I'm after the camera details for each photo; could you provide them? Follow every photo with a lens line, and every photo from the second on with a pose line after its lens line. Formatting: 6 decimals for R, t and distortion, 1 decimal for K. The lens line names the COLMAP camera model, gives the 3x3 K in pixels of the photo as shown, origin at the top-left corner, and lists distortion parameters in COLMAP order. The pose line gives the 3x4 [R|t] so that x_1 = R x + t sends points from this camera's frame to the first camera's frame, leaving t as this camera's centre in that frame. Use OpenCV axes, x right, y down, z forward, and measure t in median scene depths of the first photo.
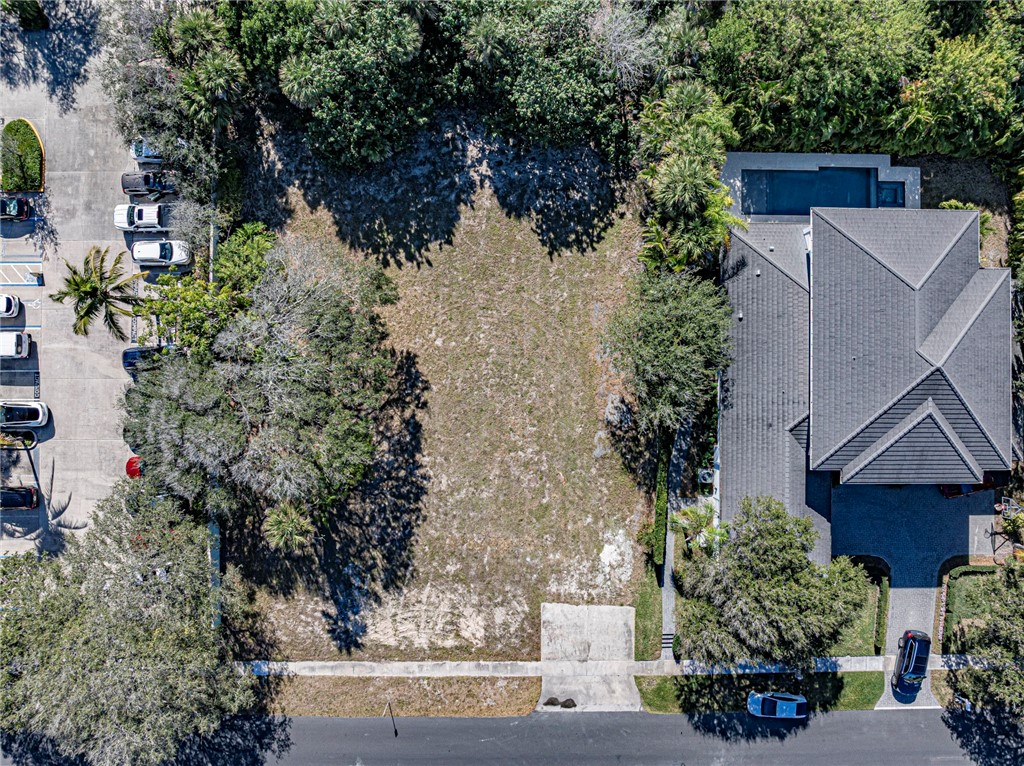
lens RADIAL K [[691.2, 0, 527.3], [0, 691.2, 383.9], [0, 0, 1]] dist [-0.027937, -0.002999]
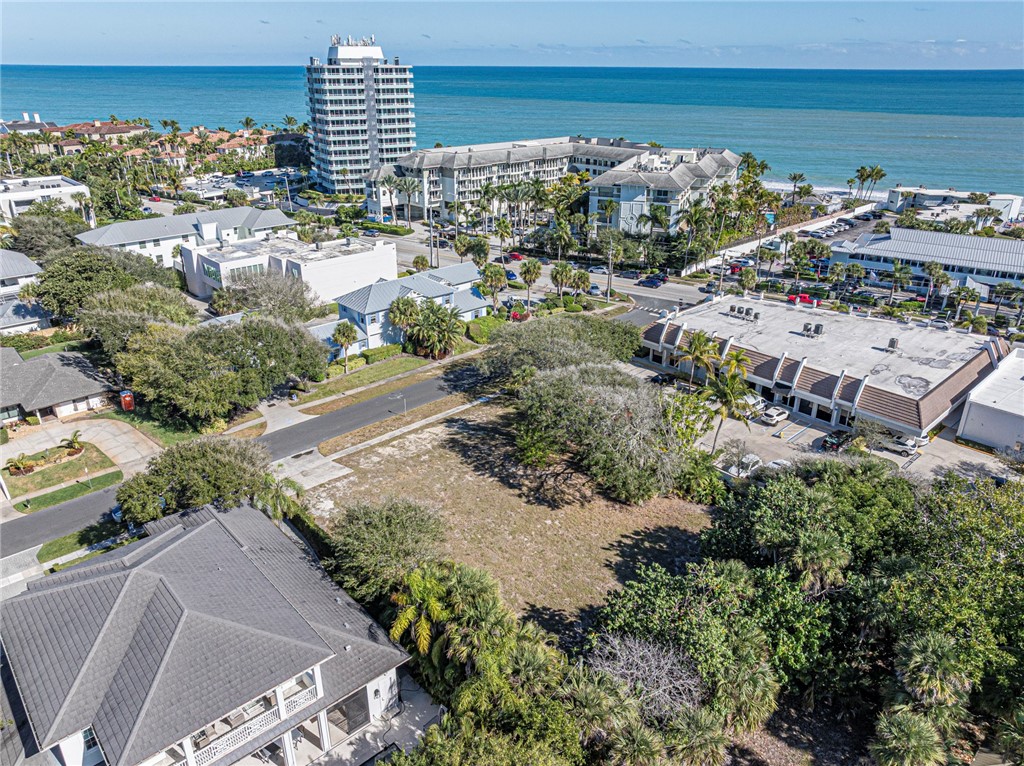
lens RADIAL K [[709.5, 0, 513.3], [0, 709.5, 378.9], [0, 0, 1]] dist [-0.010191, -0.000986]
pose [[-0.733603, 0.268246, -0.624397, 0.598922], [-0.679569, -0.284759, 0.676090, -0.763221], [0.003556, 0.920302, 0.391191, 0.305178]]
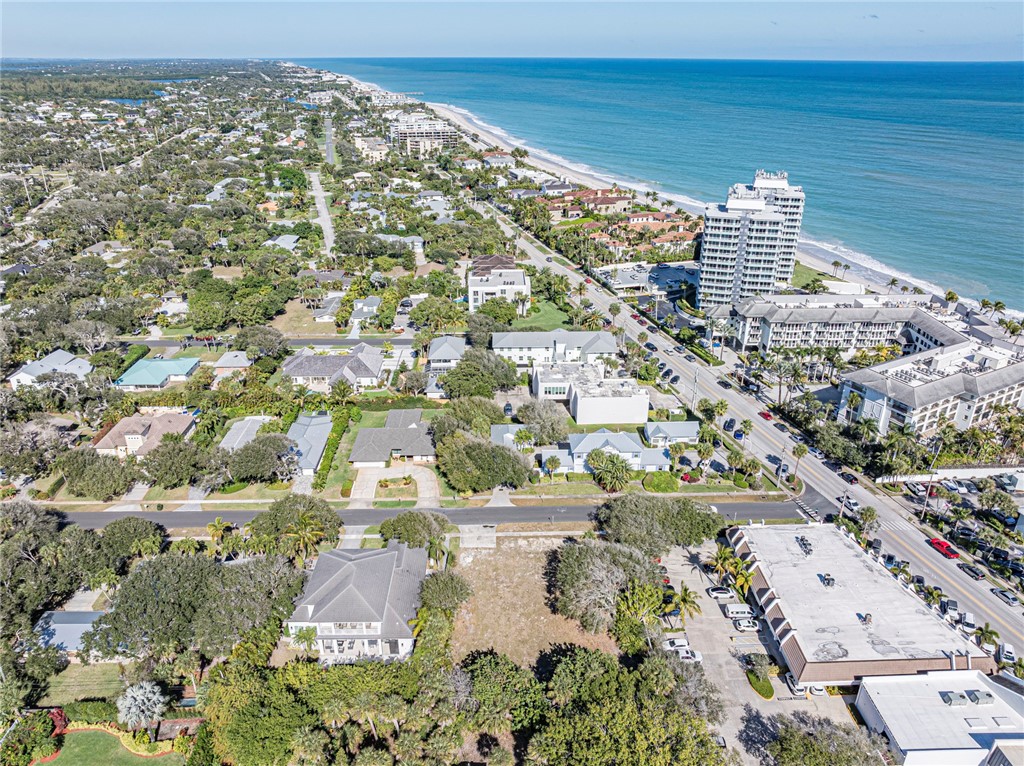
lens RADIAL K [[691.2, 0, 527.3], [0, 691.2, 383.9], [0, 0, 1]] dist [-0.027937, -0.002999]
pose [[-0.998812, 0.003128, -0.048639, 0.025756], [-0.045755, -0.404049, 0.913592, -1.796356], [-0.016795, 0.914732, 0.403712, -0.599771]]
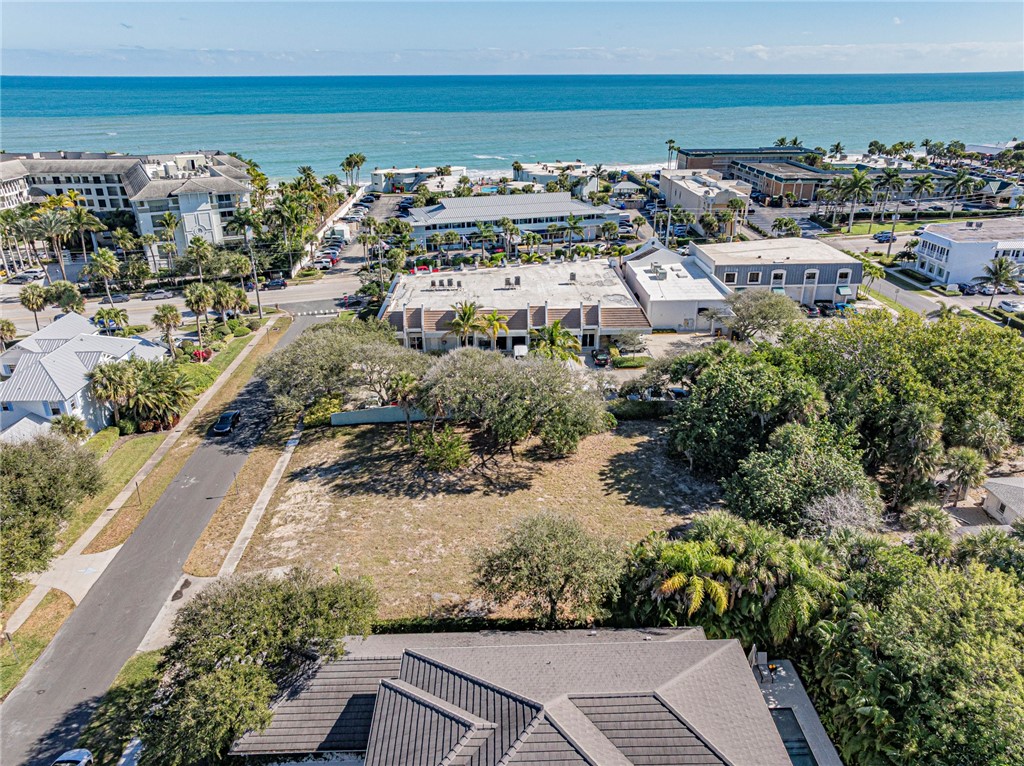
lens RADIAL K [[709.5, 0, 513.3], [0, 709.5, 378.9], [0, 0, 1]] dist [-0.010191, -0.000986]
pose [[0.035709, 0.391241, -0.919595, 0.883693], [-0.999207, 0.030205, -0.025950, 0.010444], [0.017623, 0.919792, 0.392010, 0.344943]]
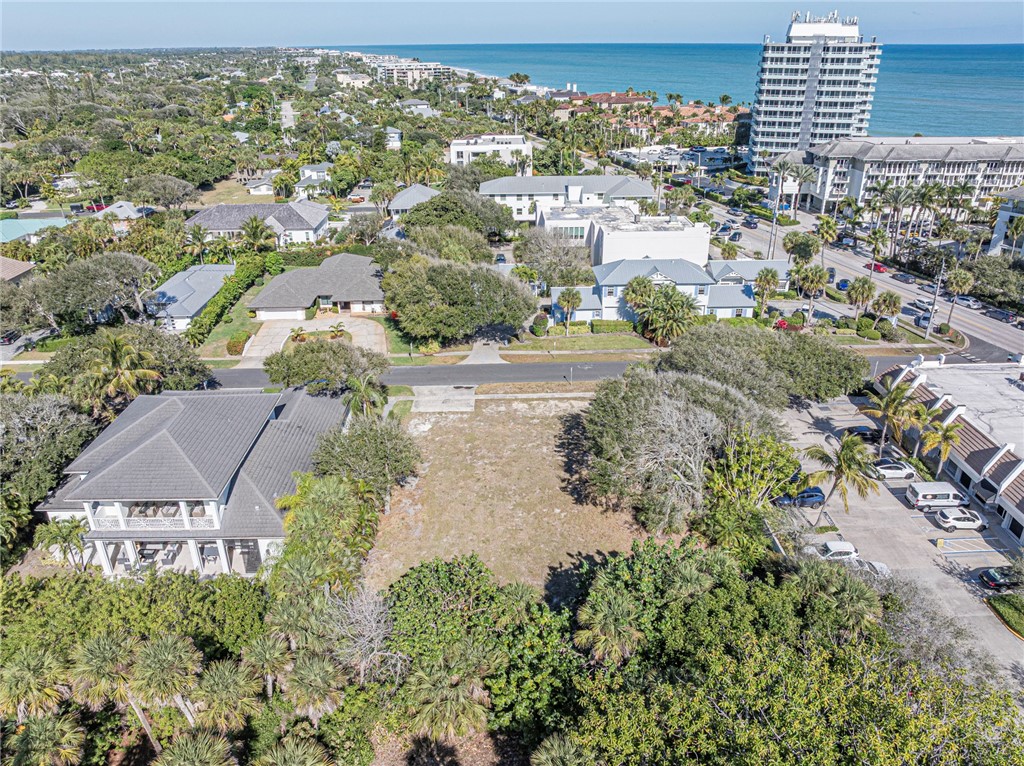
lens RADIAL K [[715.8, 0, 521.0], [0, 715.8, 381.8], [0, 0, 1]] dist [-0.041339, 0.001651]
pose [[-0.999351, 0.017996, -0.031210, -0.035802], [-0.035869, -0.416060, 0.908629, -1.051900], [0.003366, 0.909159, 0.416435, 0.306281]]
